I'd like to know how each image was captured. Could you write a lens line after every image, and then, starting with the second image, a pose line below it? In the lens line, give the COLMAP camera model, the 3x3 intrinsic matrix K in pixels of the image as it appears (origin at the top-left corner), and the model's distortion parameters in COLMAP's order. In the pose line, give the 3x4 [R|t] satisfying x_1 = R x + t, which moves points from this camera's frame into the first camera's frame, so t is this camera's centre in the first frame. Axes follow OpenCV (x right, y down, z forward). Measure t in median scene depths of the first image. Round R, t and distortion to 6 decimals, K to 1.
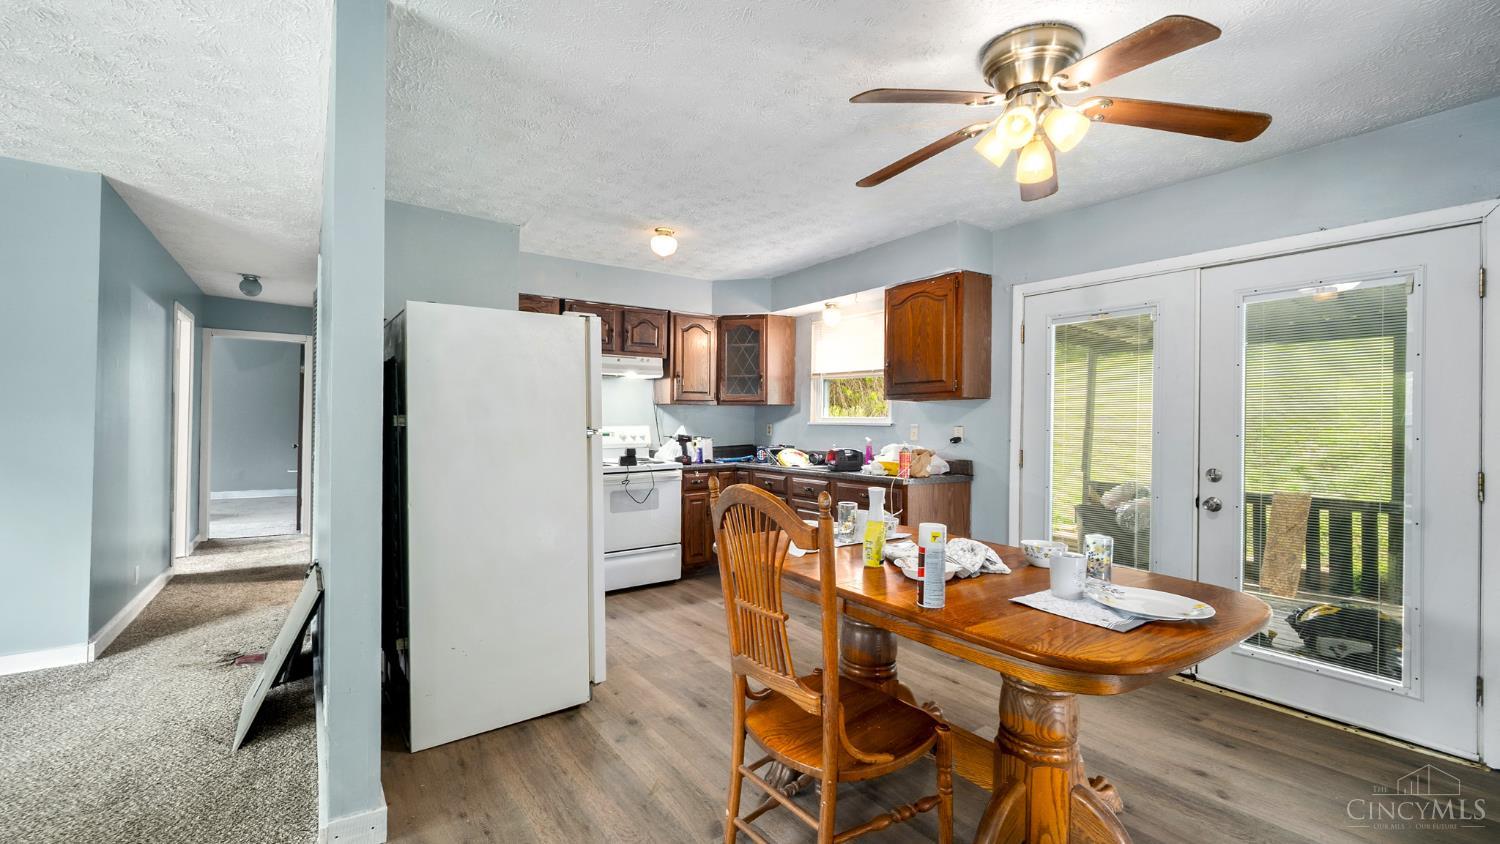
lens RADIAL K [[608.0, 0, 748.7], [0, 608.0, 424.6], [0, 0, 1]] dist [0.000288, -0.000002]
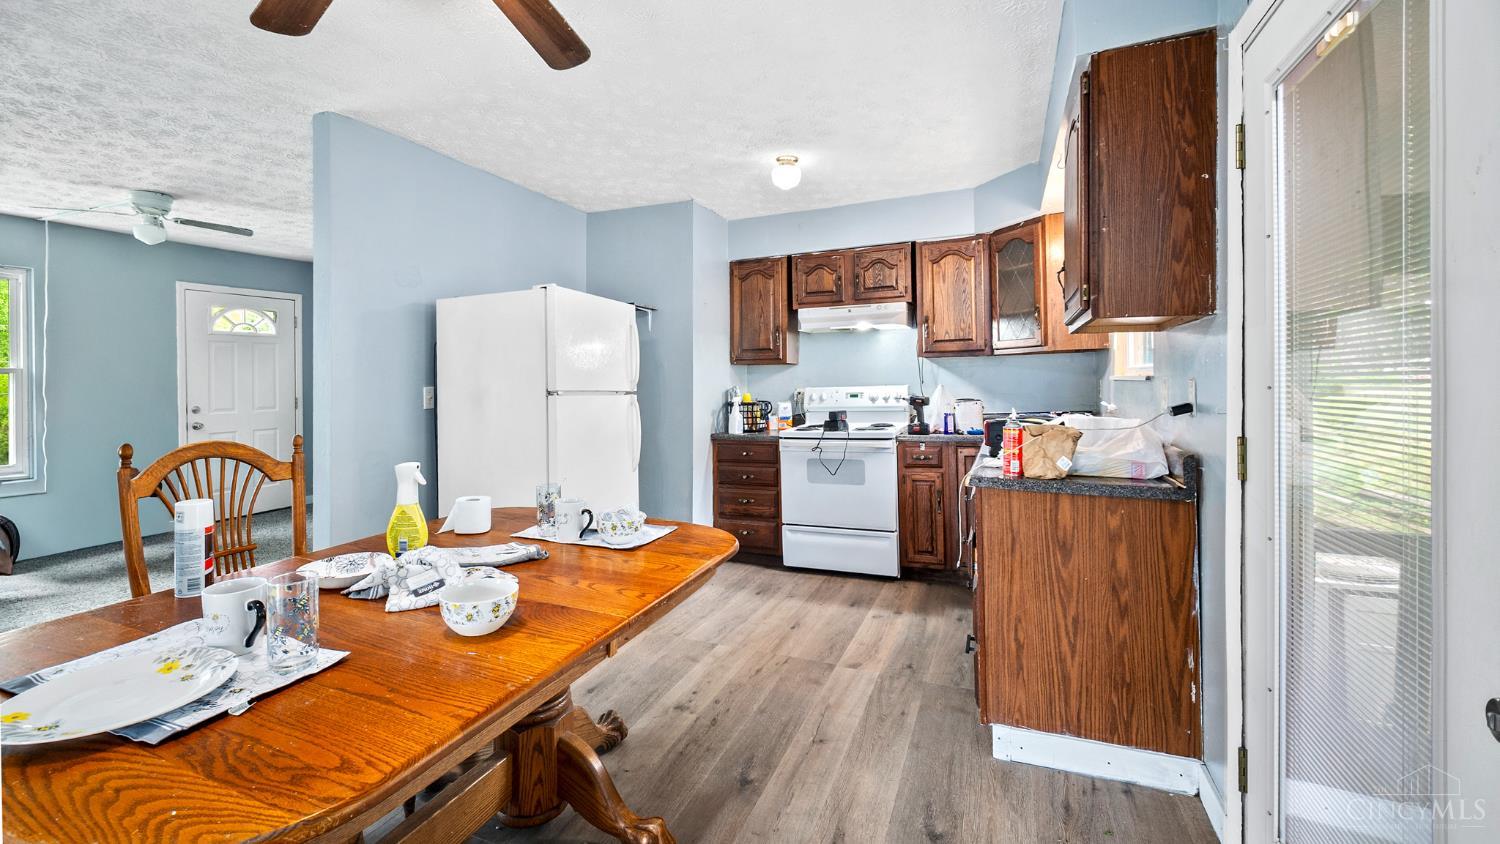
lens RADIAL K [[631.5, 0, 746.8], [0, 631.5, 386.7], [0, 0, 1]] dist [0.000486, -0.000007]
pose [[0.532538, -0.010022, -0.846347, 0.453668], [0.011188, 0.999926, -0.004801, 0.005814], [0.846332, -0.006912, 0.532610, 0.368302]]
